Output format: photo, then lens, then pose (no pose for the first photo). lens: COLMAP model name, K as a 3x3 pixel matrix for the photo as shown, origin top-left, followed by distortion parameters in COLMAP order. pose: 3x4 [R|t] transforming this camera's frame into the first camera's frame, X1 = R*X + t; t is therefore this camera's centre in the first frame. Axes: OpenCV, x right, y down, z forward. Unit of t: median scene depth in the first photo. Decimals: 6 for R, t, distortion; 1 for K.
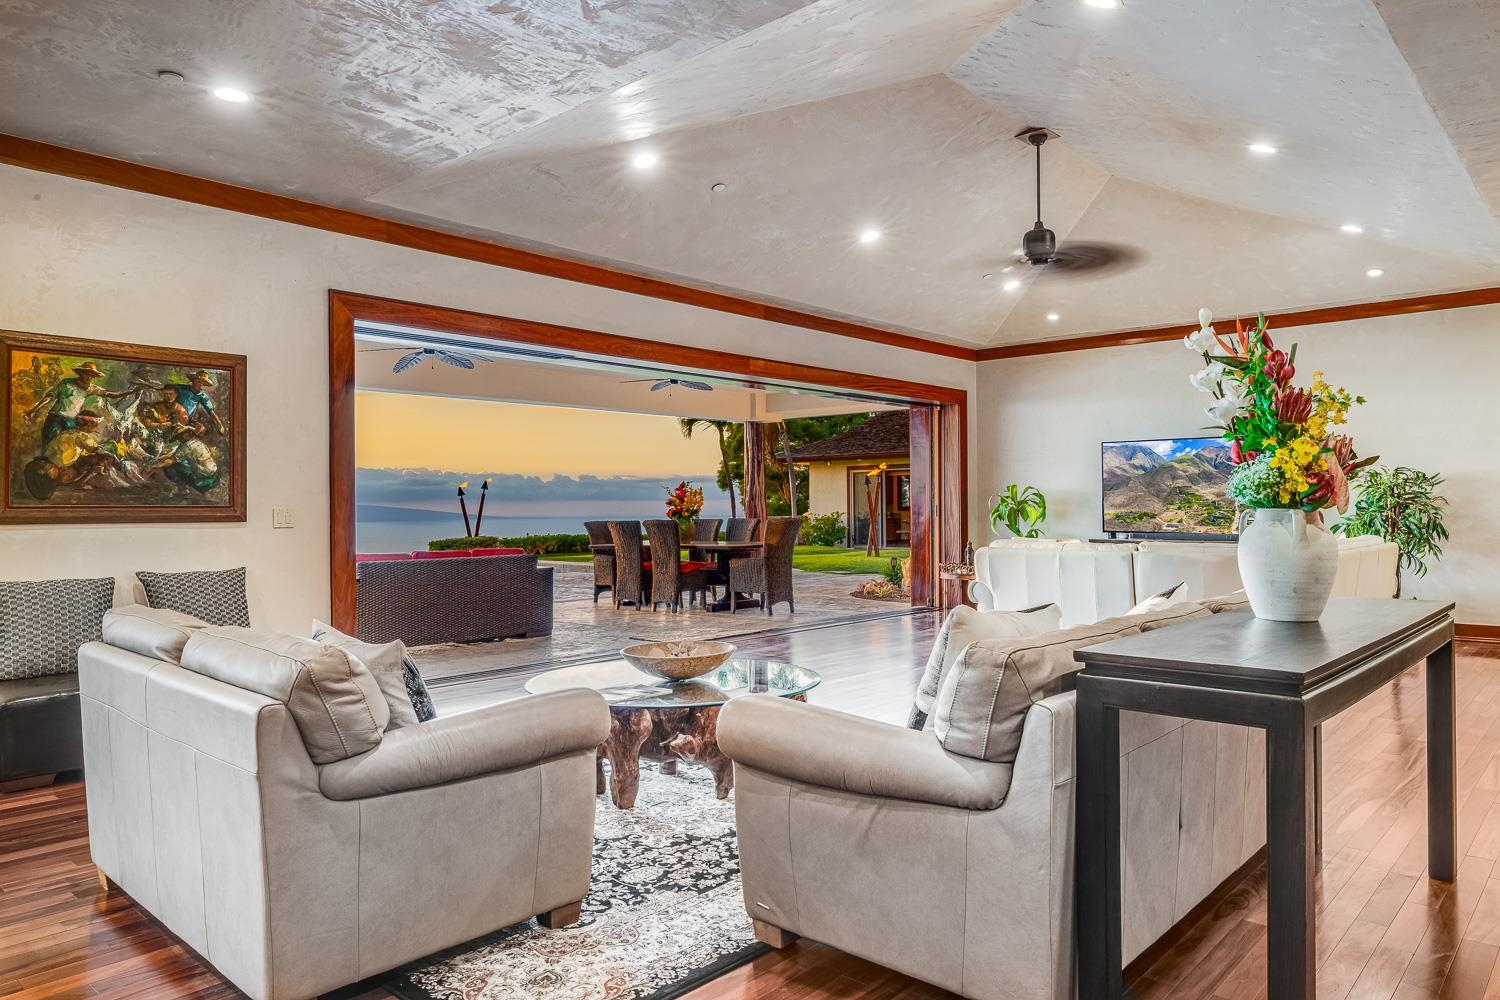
lens RADIAL K [[877.1, 0, 750.0], [0, 877.1, 500.0], [0, 0, 1]] dist [0.000040, 0.000272]
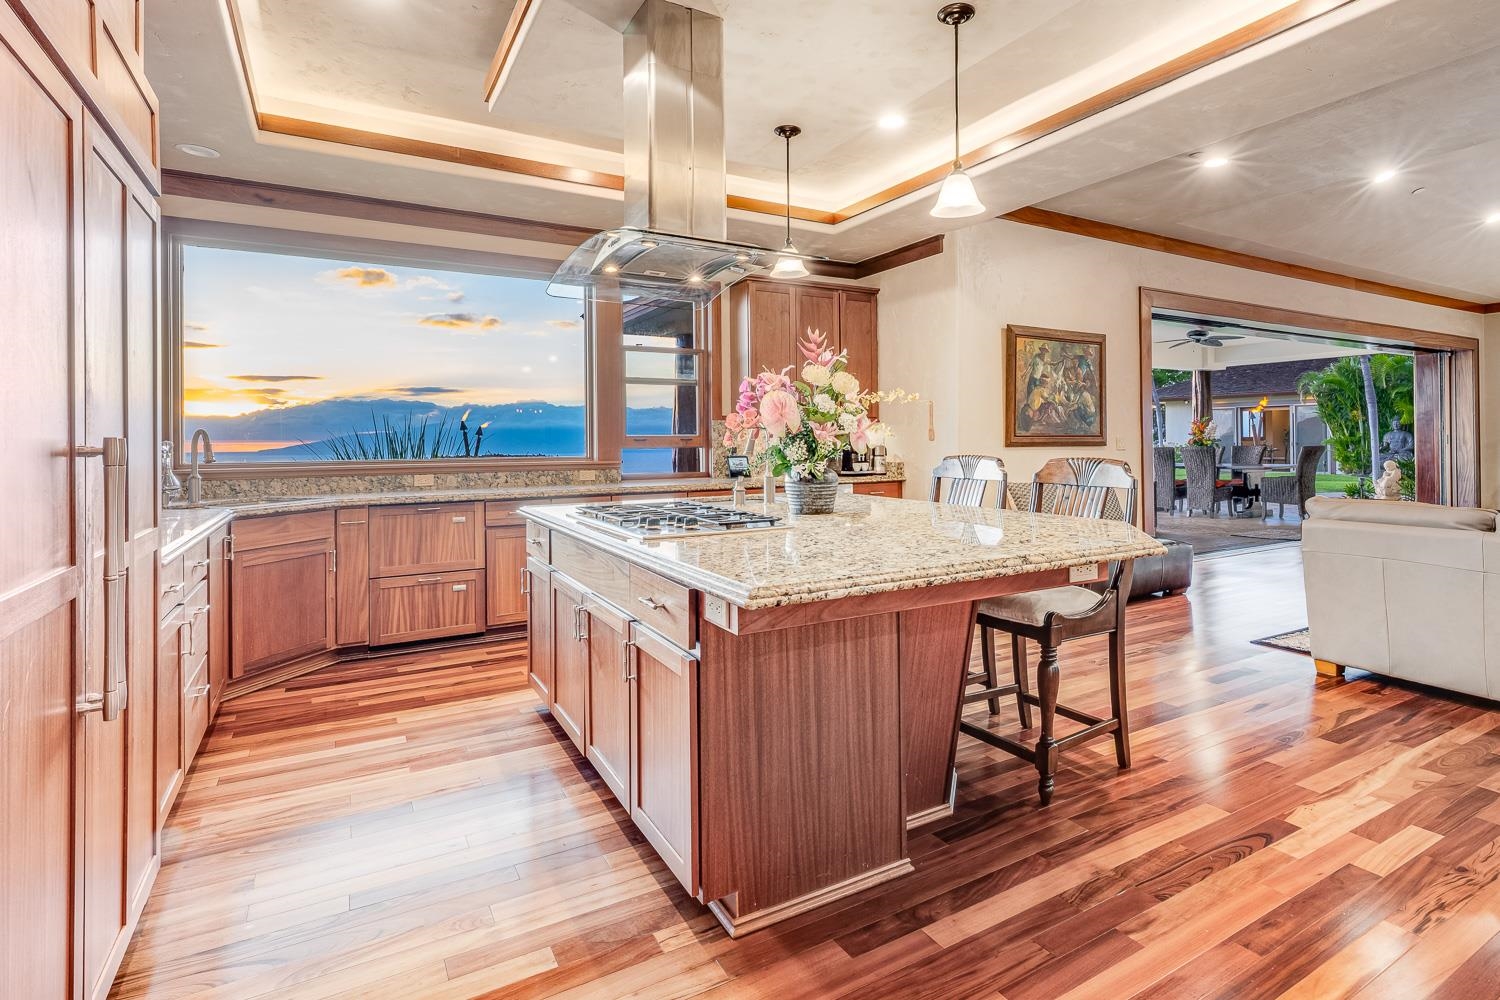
lens RADIAL K [[731.9, 0, 750.0], [0, 731.9, 500.0], [0, 0, 1]] dist [-0.003074, -0.000788]
pose [[0.971986, 0.020011, -0.234184, -0.902176], [0.001310, 0.995892, 0.090538, 0.003785], [0.235033, -0.088308, 0.967967, -0.397311]]
